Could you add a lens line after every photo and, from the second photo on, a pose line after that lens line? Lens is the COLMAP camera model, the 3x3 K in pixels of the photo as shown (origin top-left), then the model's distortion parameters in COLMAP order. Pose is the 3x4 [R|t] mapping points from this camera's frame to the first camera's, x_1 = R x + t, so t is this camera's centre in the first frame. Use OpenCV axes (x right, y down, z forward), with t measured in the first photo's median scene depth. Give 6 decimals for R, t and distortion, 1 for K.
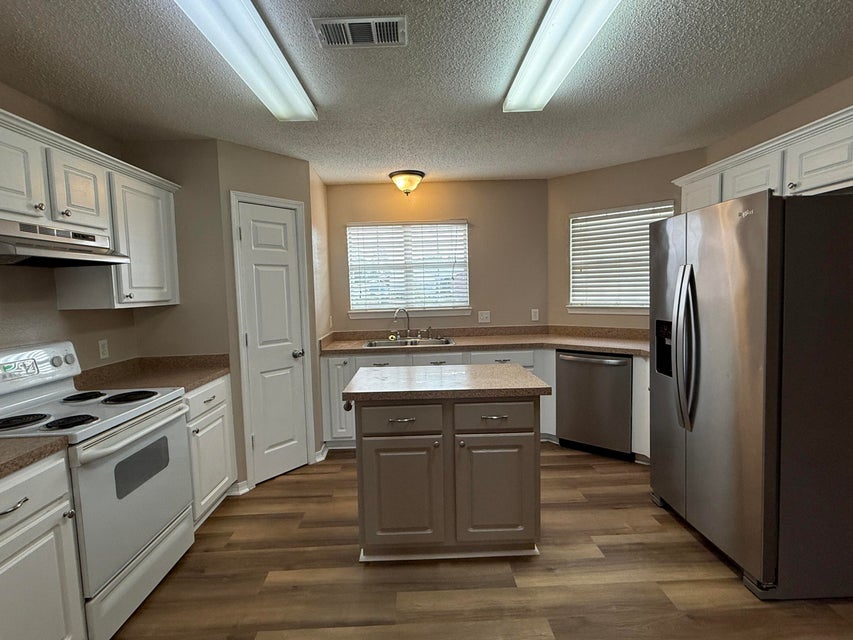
lens RADIAL K [[423.4, 0, 423.2], [0, 423.4, 320.2], [0, 0, 1]] dist [0.001377, 0.000662]
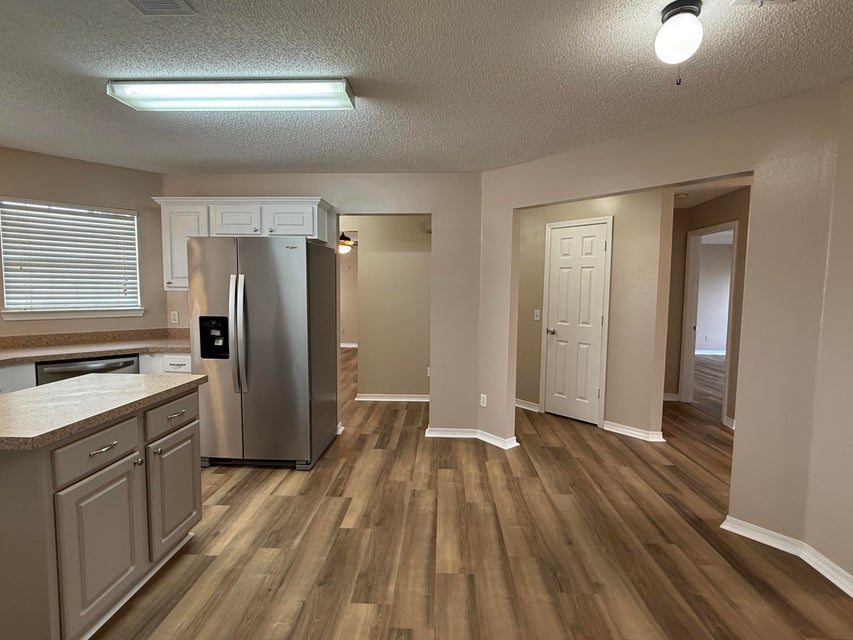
lens RADIAL K [[423.4, 0, 423.2], [0, 423.4, 320.2], [0, 0, 1]] dist [0.001377, 0.000662]
pose [[0.069826, -0.044506, 0.996566, -0.730598], [0.062277, 0.997250, 0.040173, 0.000017], [-0.995613, 0.059258, 0.072406, 0.304414]]
